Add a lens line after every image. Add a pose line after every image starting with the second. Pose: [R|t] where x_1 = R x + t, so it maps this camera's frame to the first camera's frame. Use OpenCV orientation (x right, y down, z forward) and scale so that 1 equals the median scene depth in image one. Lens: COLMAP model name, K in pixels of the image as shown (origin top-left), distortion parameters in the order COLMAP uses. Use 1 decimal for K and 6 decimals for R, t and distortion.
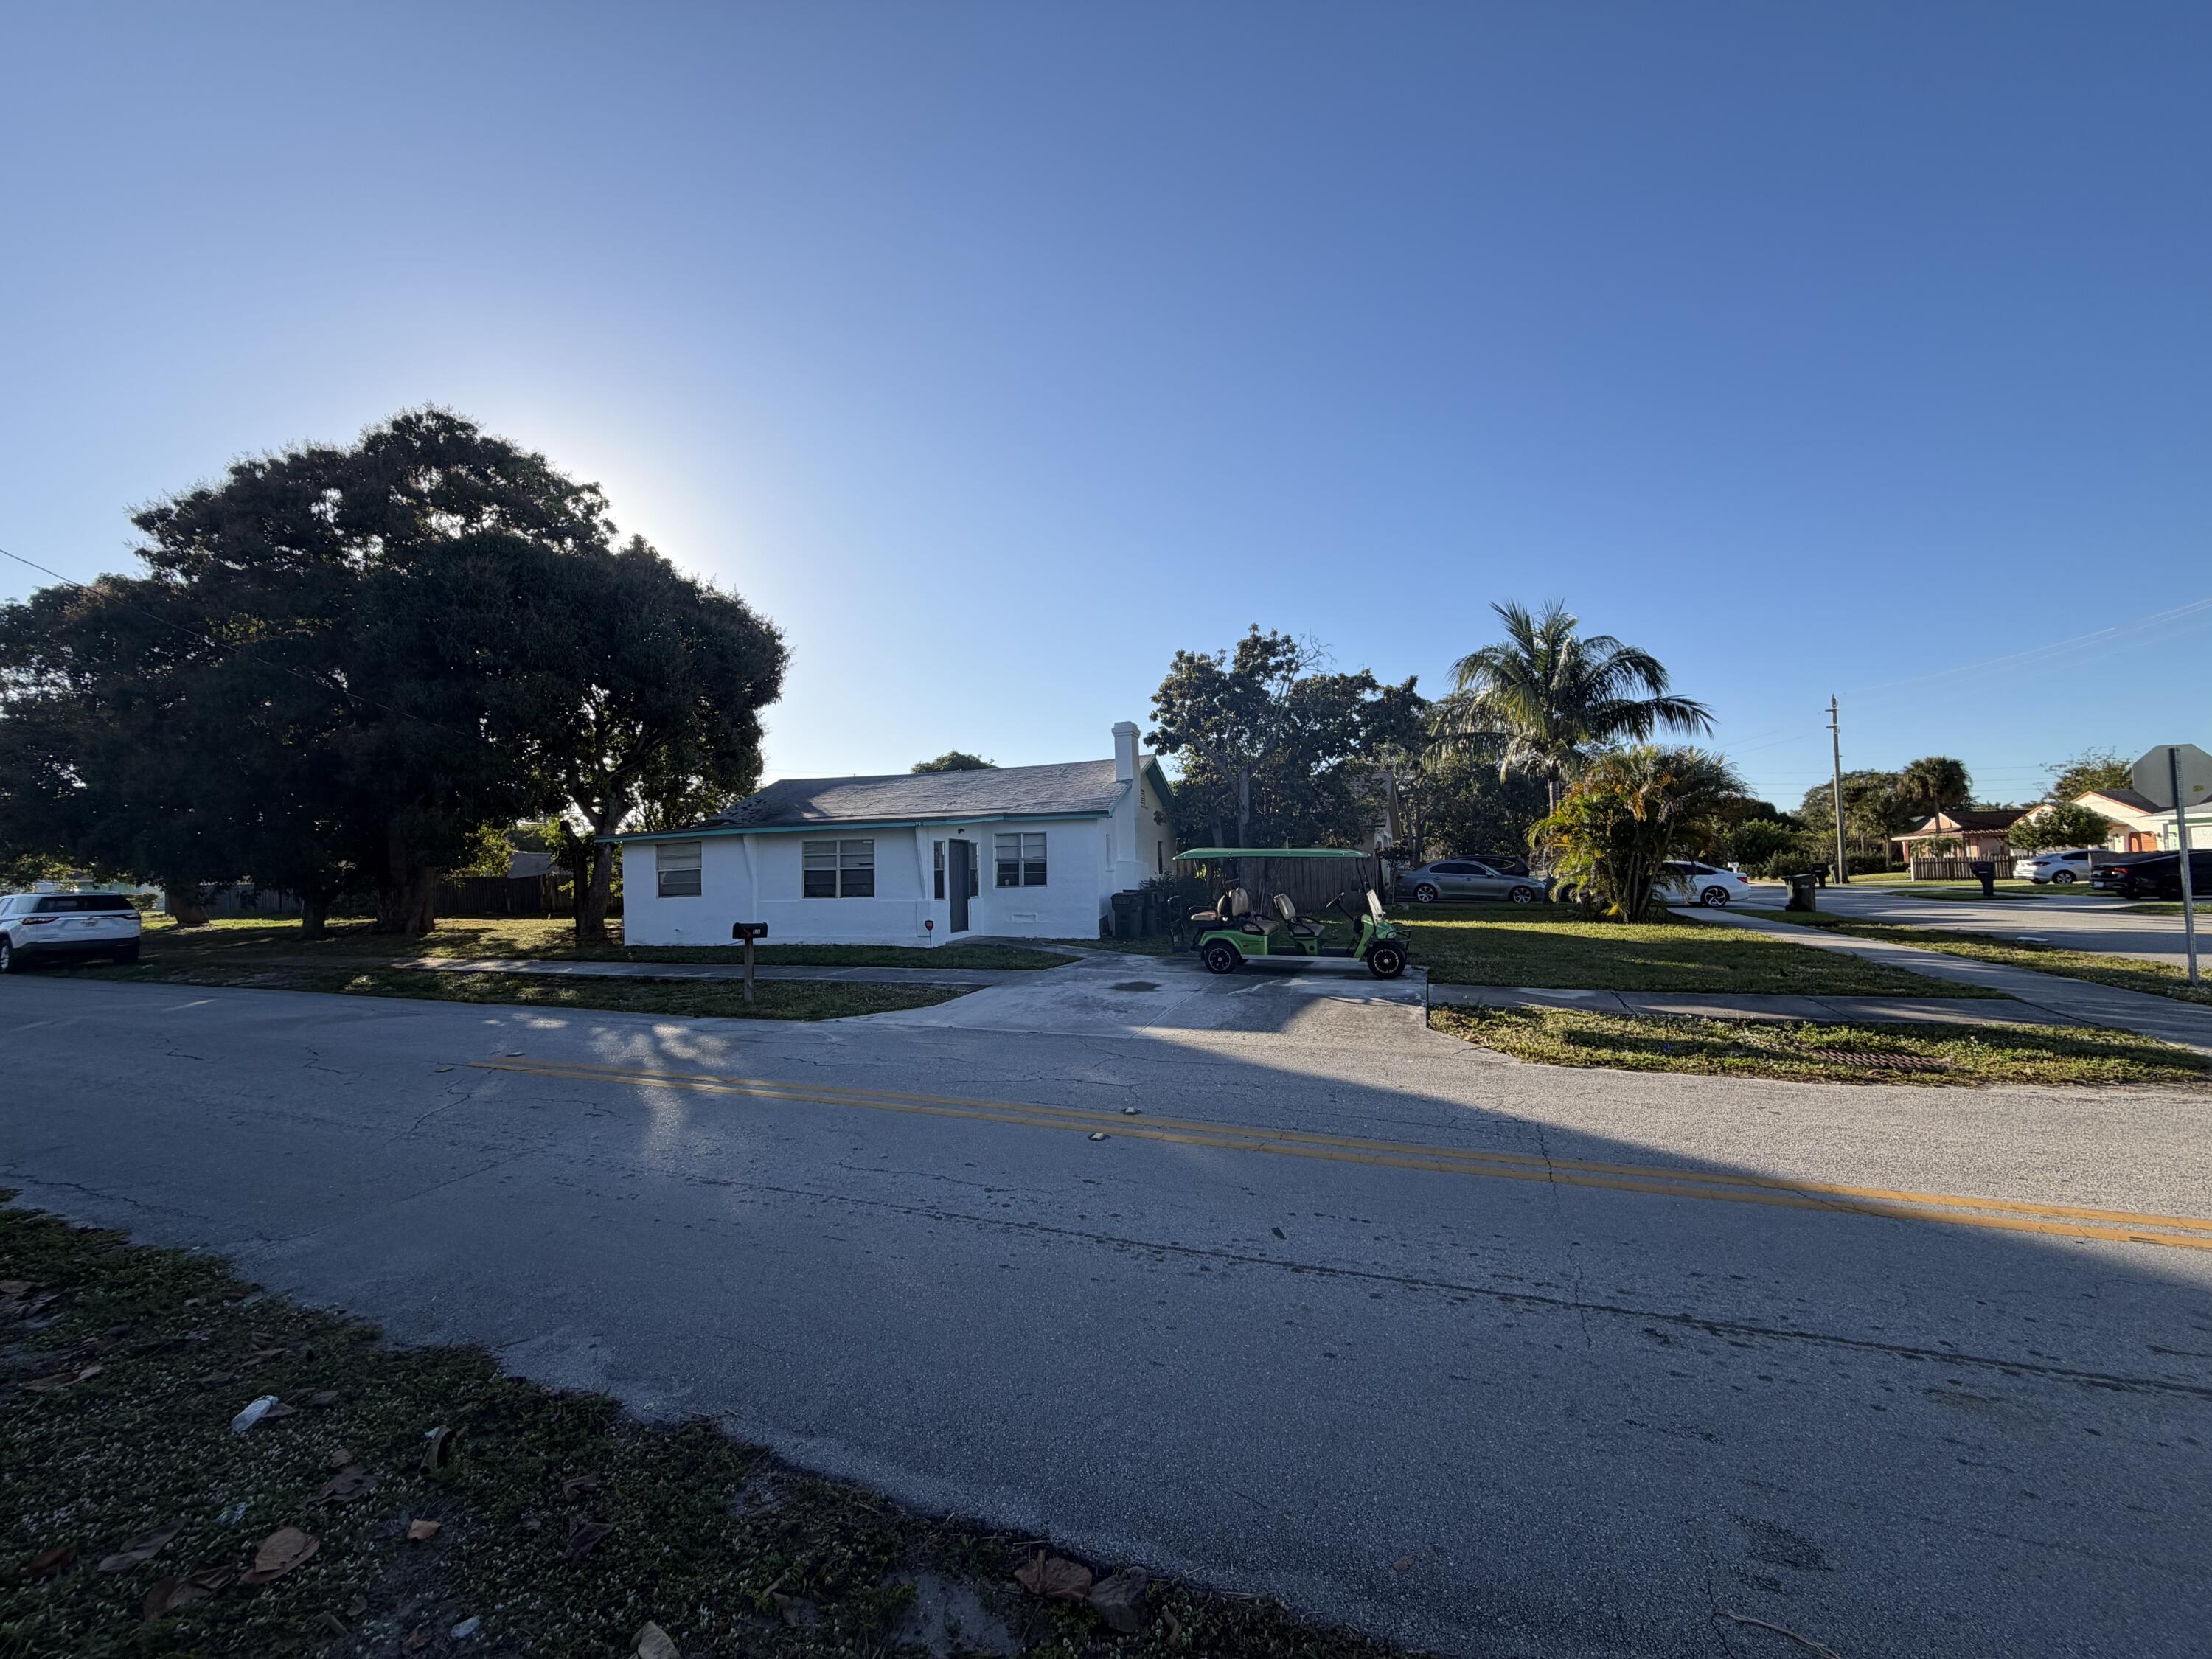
lens RADIAL K [[885.6, 0, 1106.0], [0, 885.6, 829.5], [0, 0, 1]] dist [-0.003684, -0.000273]
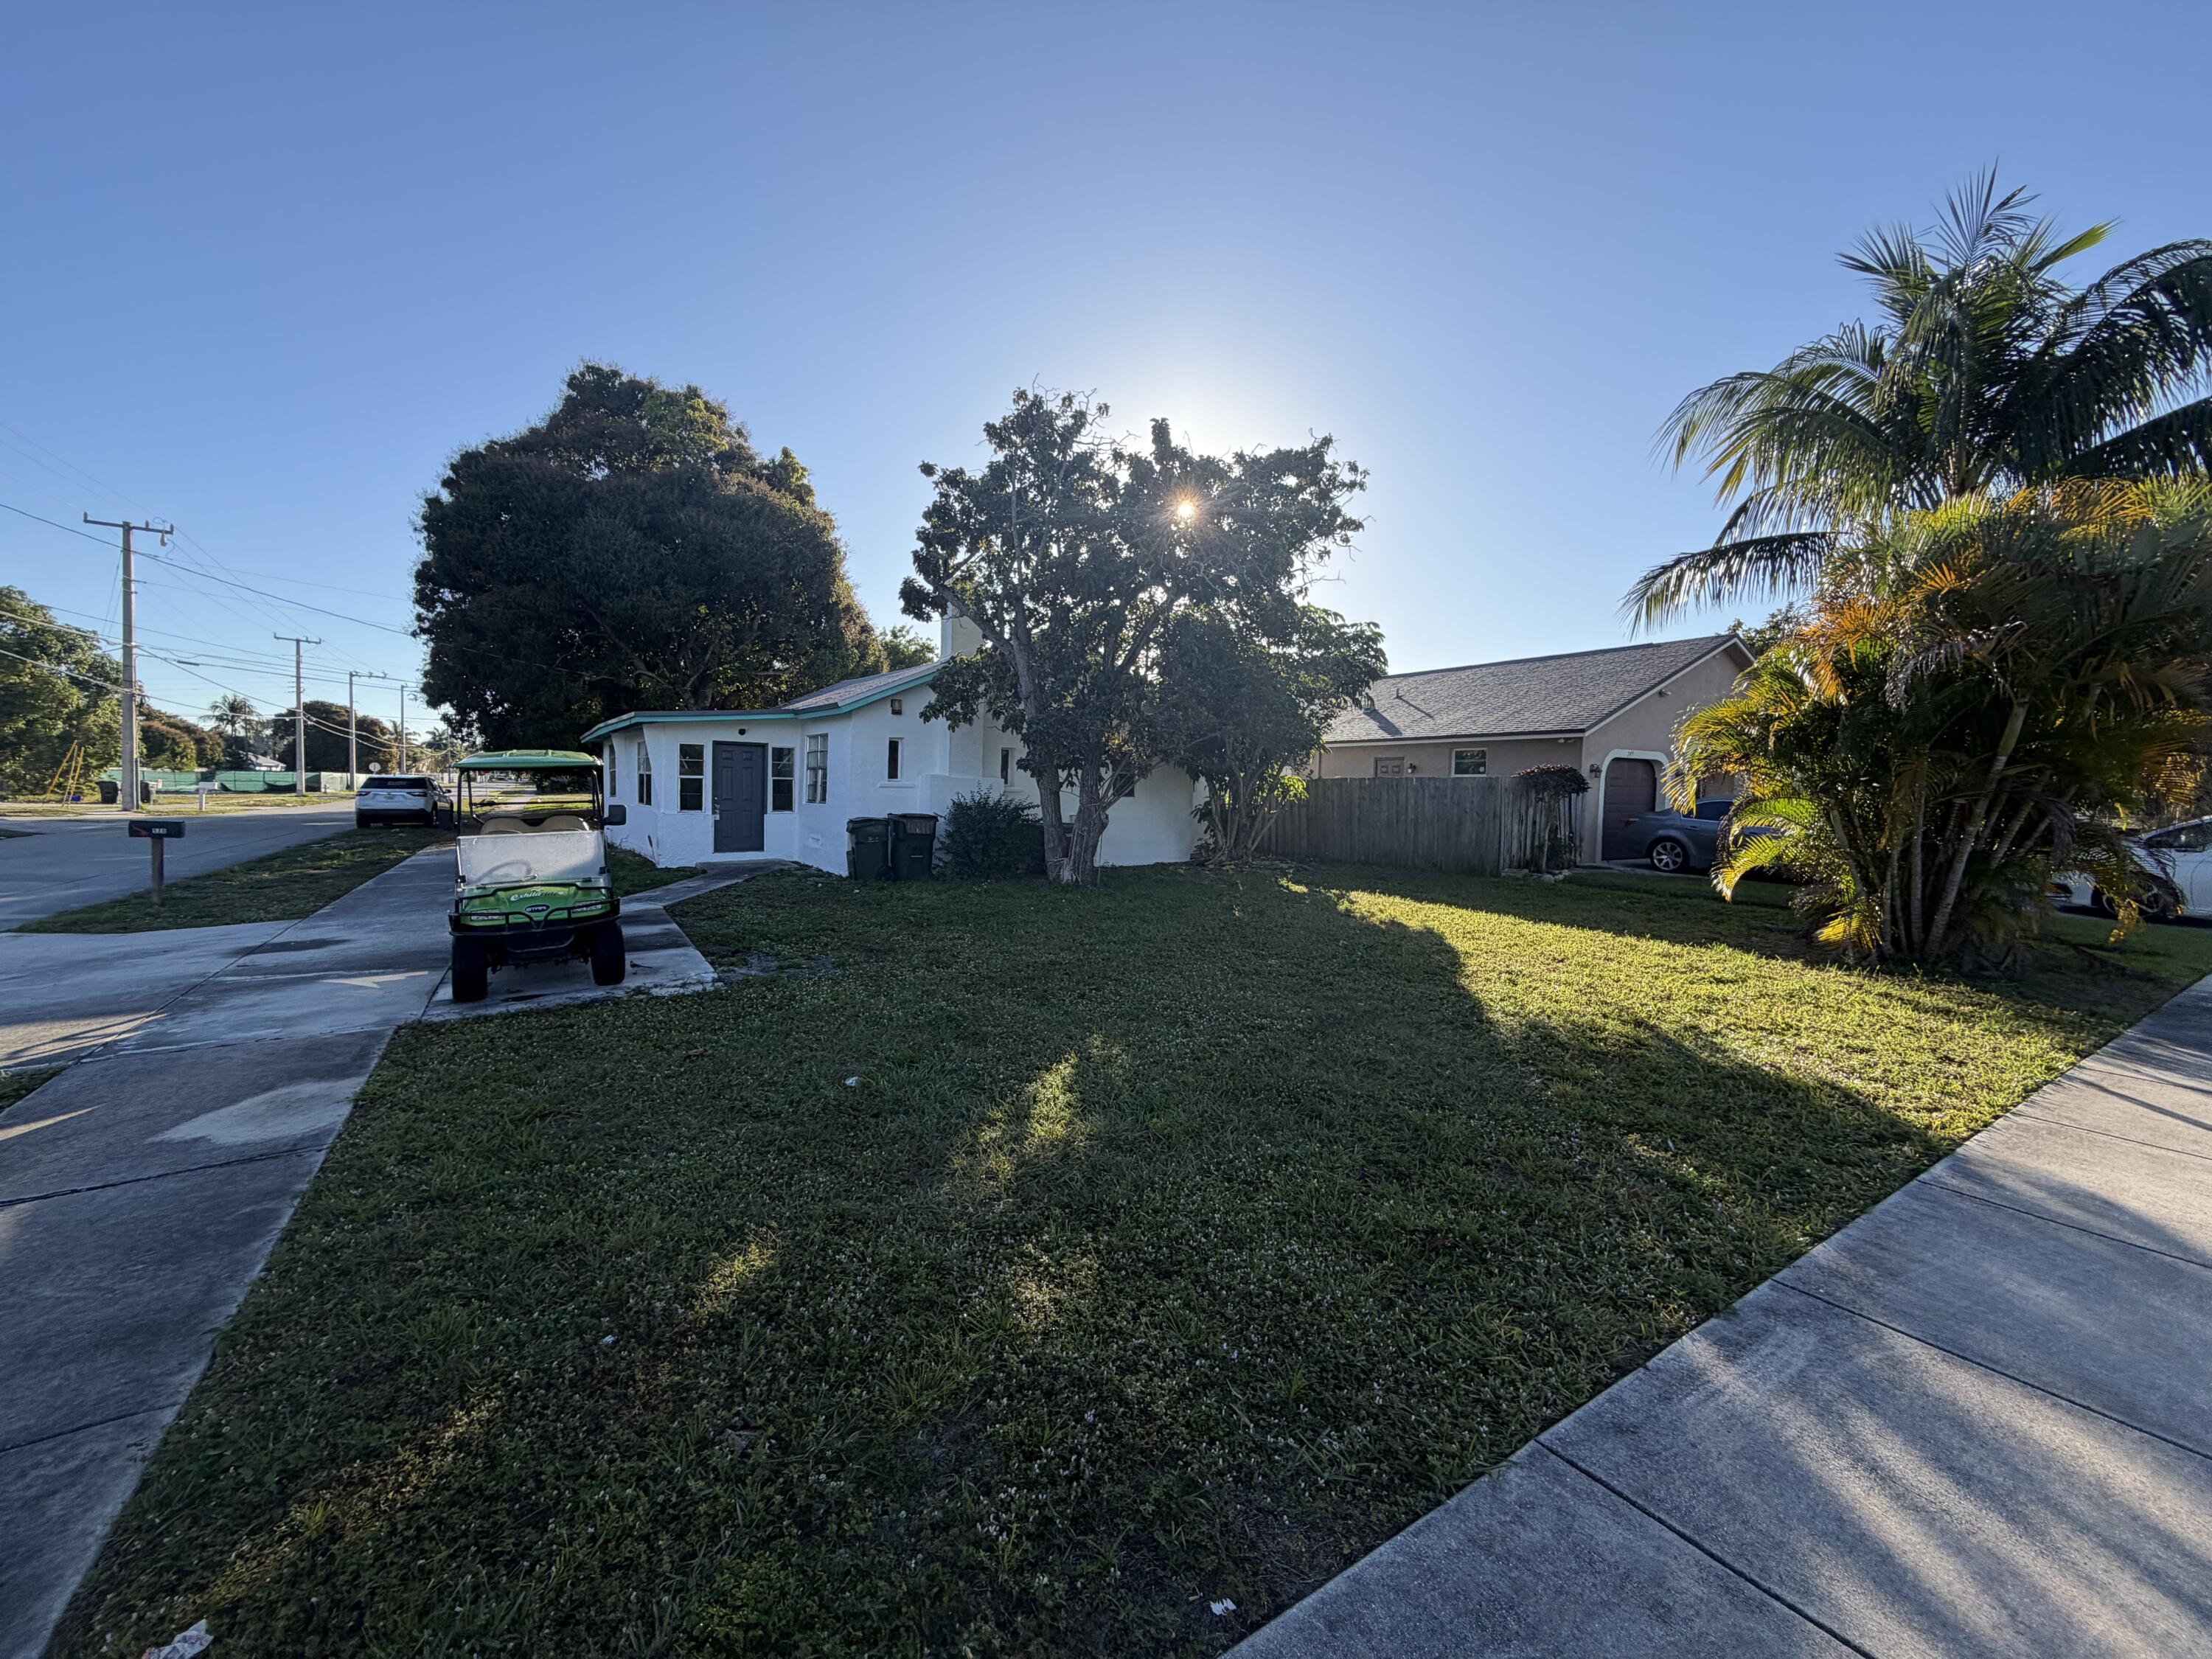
lens RADIAL K [[885.6, 0, 1106.0], [0, 885.6, 829.5], [0, 0, 1]] dist [-0.003684, -0.000273]
pose [[0.799907, 0.065902, -0.596494, 0.592872], [-0.006869, 0.994893, 0.100706, 0.006770], [0.600084, -0.076458, 0.796275, 0.520884]]
